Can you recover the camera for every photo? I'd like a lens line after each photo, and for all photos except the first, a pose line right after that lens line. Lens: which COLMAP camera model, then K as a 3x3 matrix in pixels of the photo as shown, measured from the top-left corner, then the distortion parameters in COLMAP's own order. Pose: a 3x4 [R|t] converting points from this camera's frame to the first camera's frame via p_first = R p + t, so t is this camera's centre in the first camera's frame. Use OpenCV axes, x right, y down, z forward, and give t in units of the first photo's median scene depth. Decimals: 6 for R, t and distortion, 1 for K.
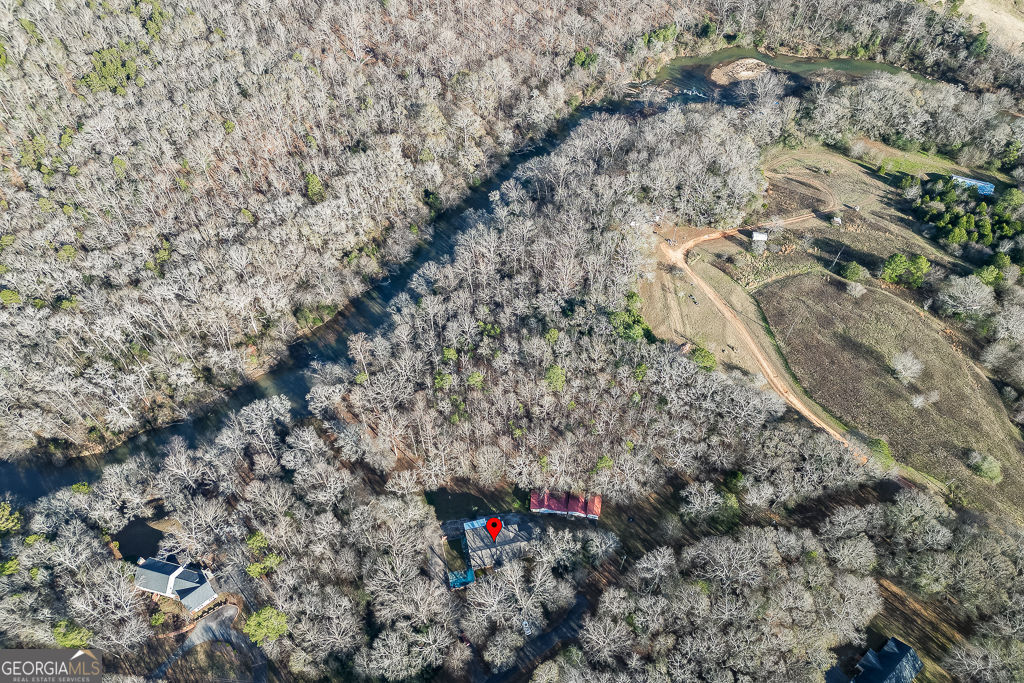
lens RADIAL K [[706.0, 0, 510.2], [0, 706.0, 345.0], [0, 0, 1]] dist [0.110415, -0.089153]
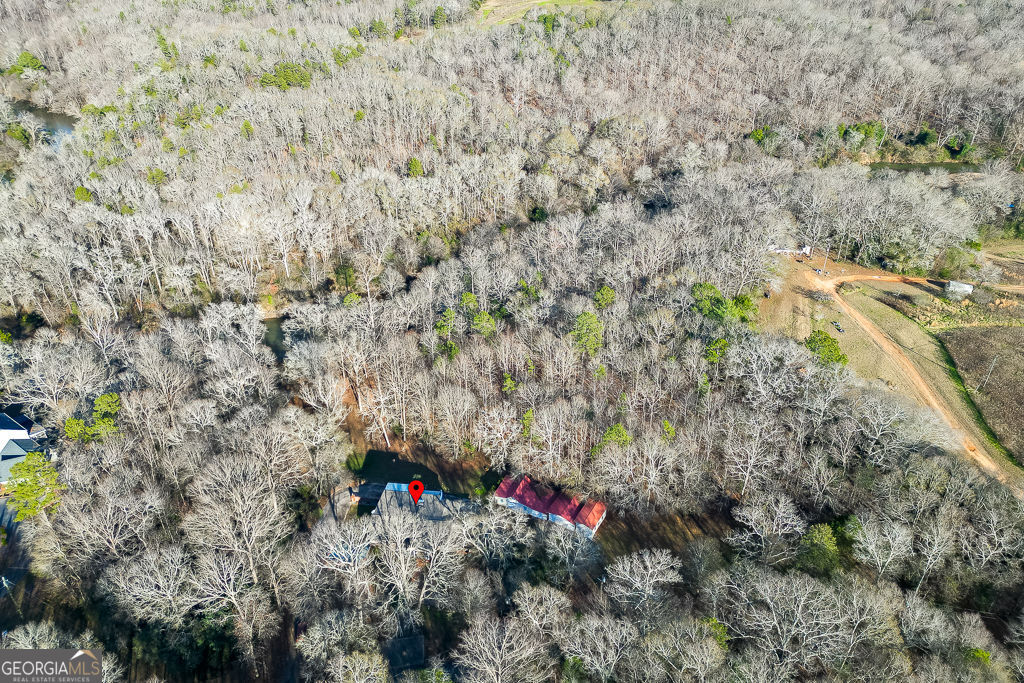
lens RADIAL K [[706.0, 0, 510.2], [0, 706.0, 345.0], [0, 0, 1]] dist [0.110415, -0.089153]
pose [[0.936171, 0.192567, -0.294112, 0.199938], [-0.279470, 0.915202, -0.290347, 0.281568], [0.213261, 0.354010, 0.910602, 0.364675]]
